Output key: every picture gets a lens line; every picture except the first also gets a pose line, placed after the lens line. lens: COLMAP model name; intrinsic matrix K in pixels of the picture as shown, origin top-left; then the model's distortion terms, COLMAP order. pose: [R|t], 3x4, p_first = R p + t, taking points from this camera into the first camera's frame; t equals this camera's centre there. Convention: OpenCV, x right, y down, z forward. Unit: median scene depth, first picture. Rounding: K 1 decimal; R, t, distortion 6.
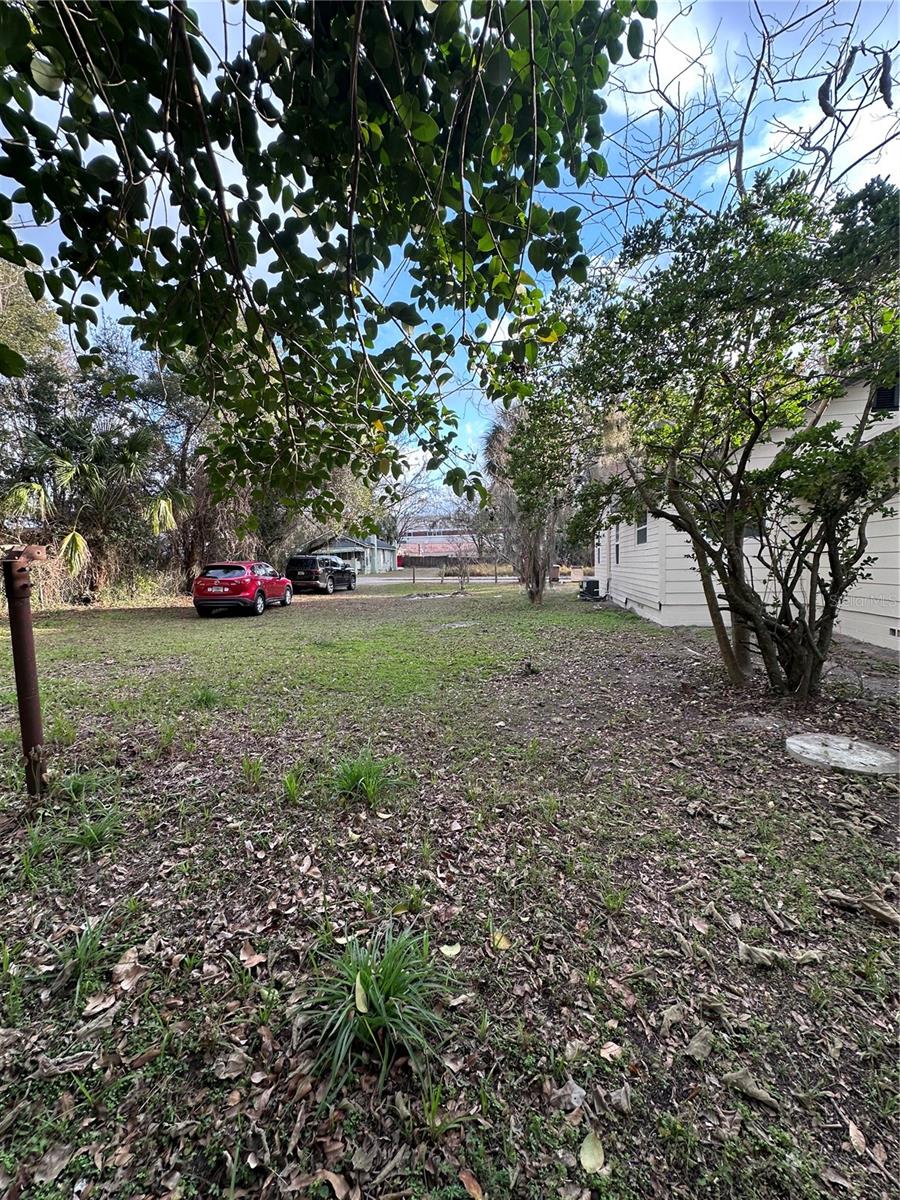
lens RADIAL K [[478.0, 0, 449.5], [0, 478.0, 601.7], [0, 0, 1]] dist [-0.001966, 0.000302]
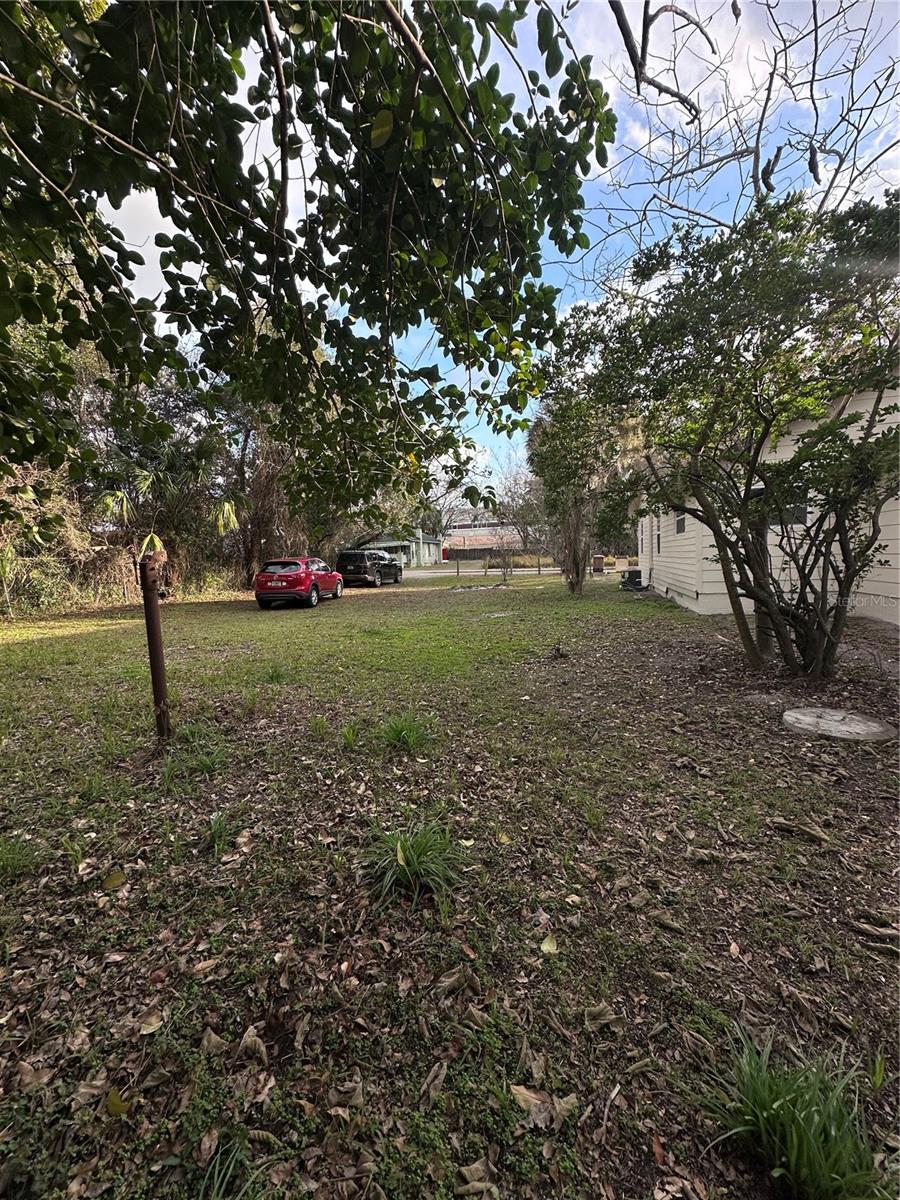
lens RADIAL K [[478.0, 0, 449.5], [0, 478.0, 601.7], [0, 0, 1]] dist [-0.001966, 0.000302]
pose [[0.995341, -0.008199, -0.096063, 0.043989], [0.009729, 0.999833, 0.015471, 0.008436], [0.095920, -0.016333, 0.995255, -0.173431]]
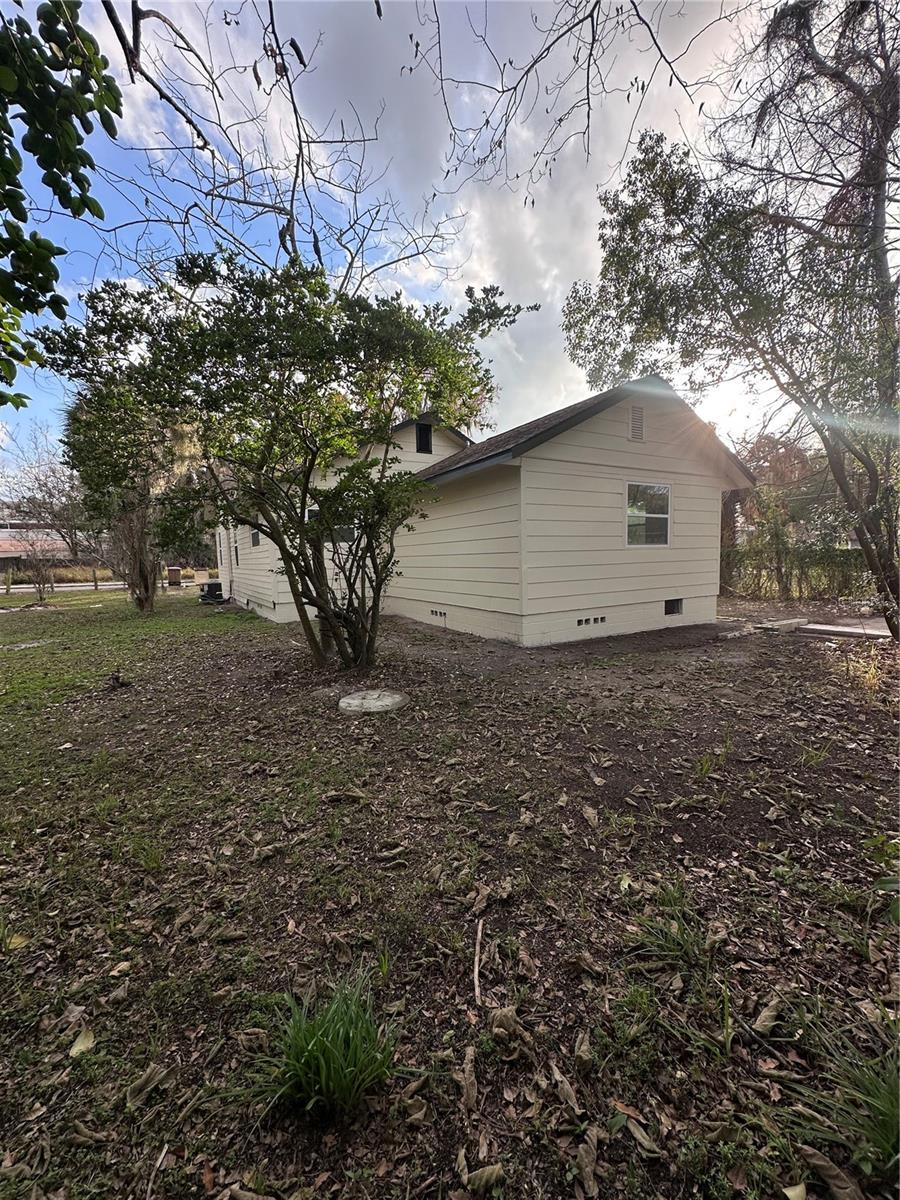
lens RADIAL K [[478.0, 0, 449.5], [0, 478.0, 601.7], [0, 0, 1]] dist [-0.001966, 0.000302]
pose [[0.749923, -0.060159, 0.658784, 0.085615], [0.061469, 0.997885, 0.021153, 0.009890], [-0.658663, 0.024631, 0.752035, -0.195223]]
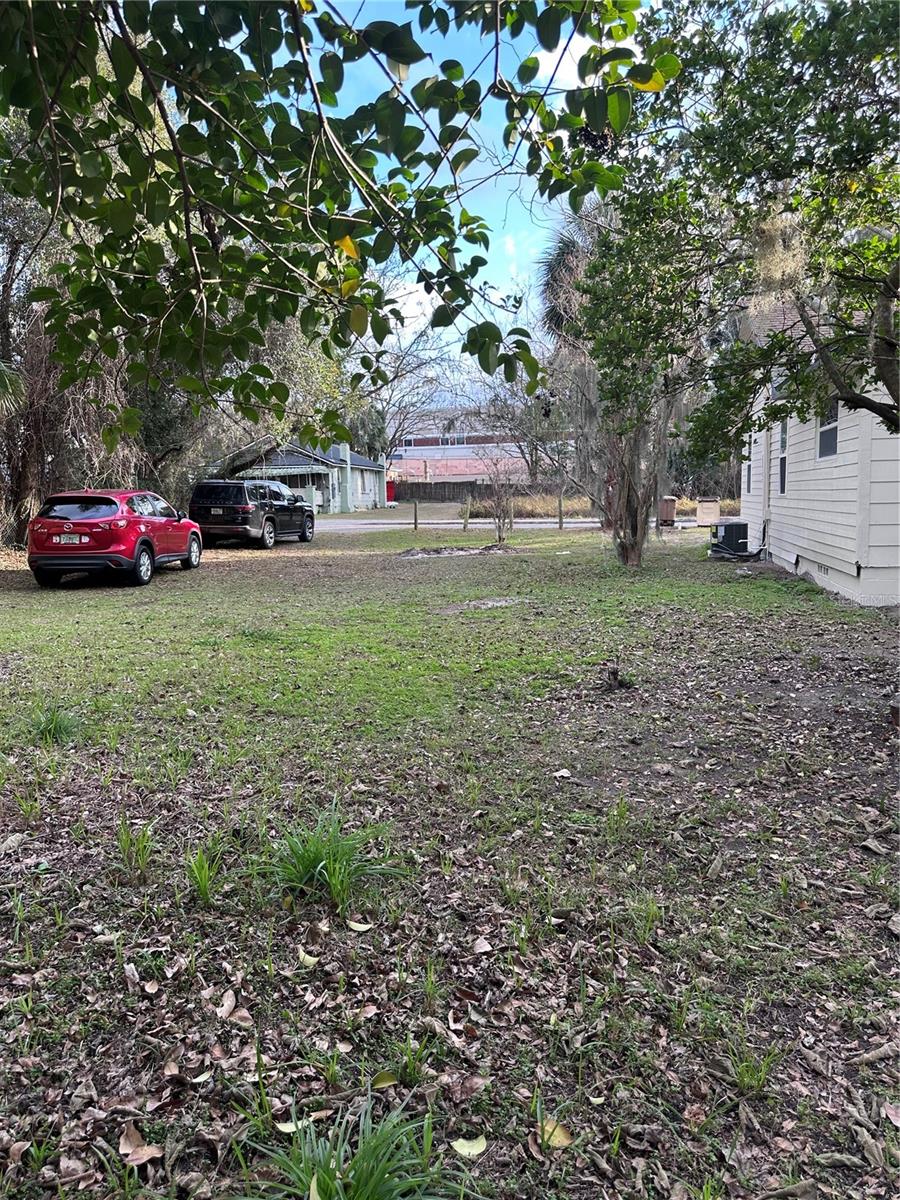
lens RADIAL K [[841.8, 0, 450.0], [0, 841.8, 600.0], [0, 0, 1]] dist [0.108677, -0.144658]
pose [[0.999420, 0.002912, -0.033944, 0.005973], [-0.001392, 0.998999, 0.044714, 0.001733], [0.034040, -0.044641, 0.998423, -0.016954]]
